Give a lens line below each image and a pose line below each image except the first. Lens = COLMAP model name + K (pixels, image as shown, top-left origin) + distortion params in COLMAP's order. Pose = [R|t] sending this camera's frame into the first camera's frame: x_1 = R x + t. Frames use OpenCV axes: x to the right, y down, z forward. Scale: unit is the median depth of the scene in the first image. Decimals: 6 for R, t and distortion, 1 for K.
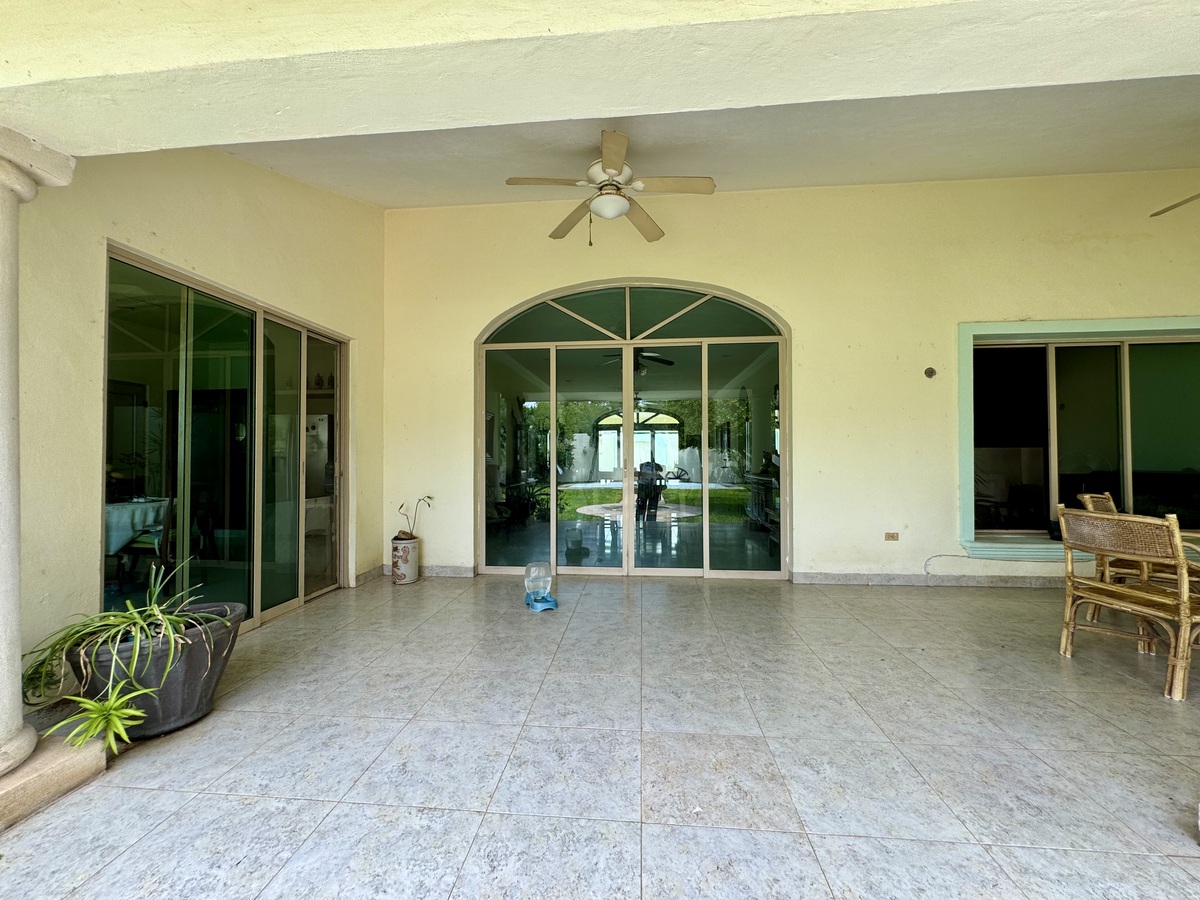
lens RADIAL K [[479.8, 0, 598.0], [0, 479.8, 447.3], [0, 0, 1]] dist [-0.008192, 0.002131]
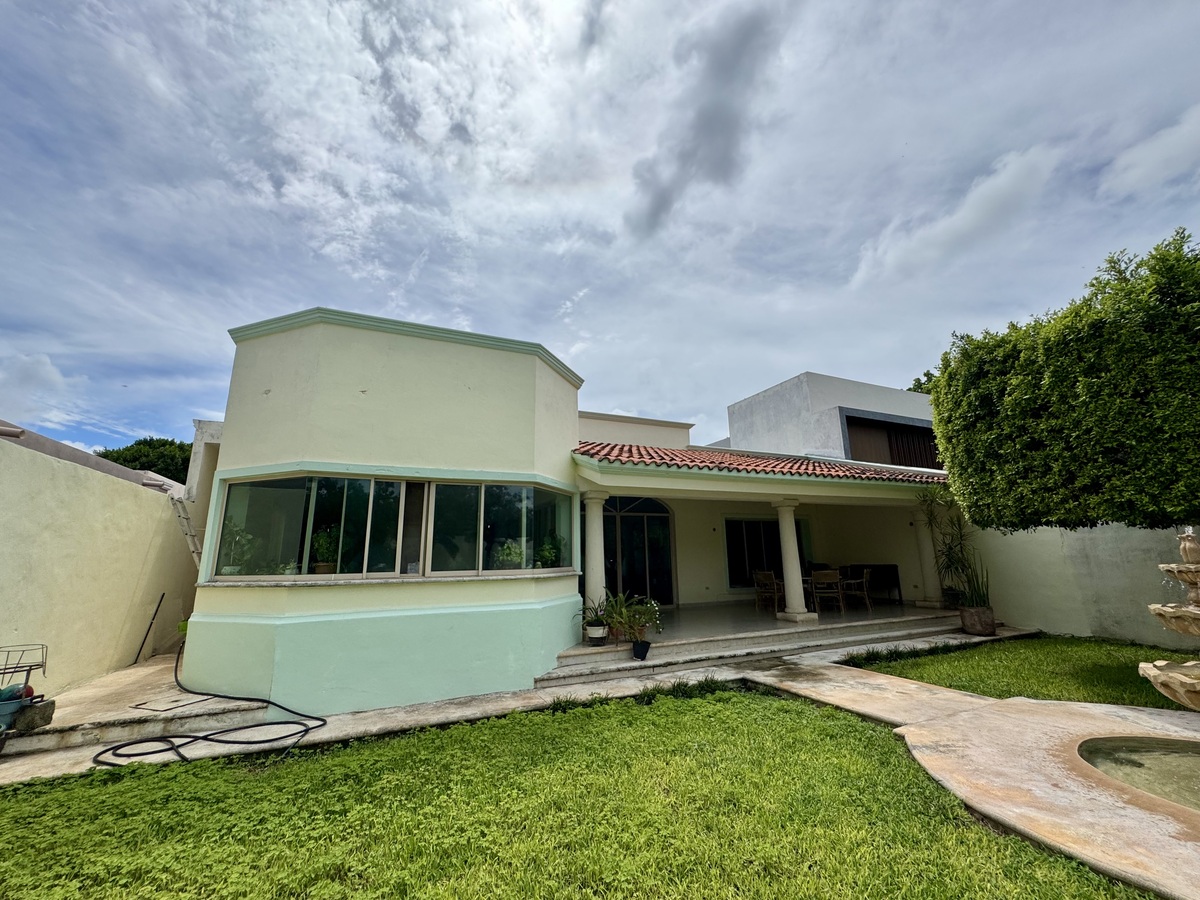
lens RADIAL K [[480.5, 0, 597.9], [0, 480.5, 453.8], [0, 0, 1]] dist [-0.003642, -0.000264]
pose [[0.872675, 0.091872, 0.479581, -1.356606], [0.005363, 0.980278, -0.197548, -0.032788], [-0.488273, 0.174967, 0.854971, -1.226666]]
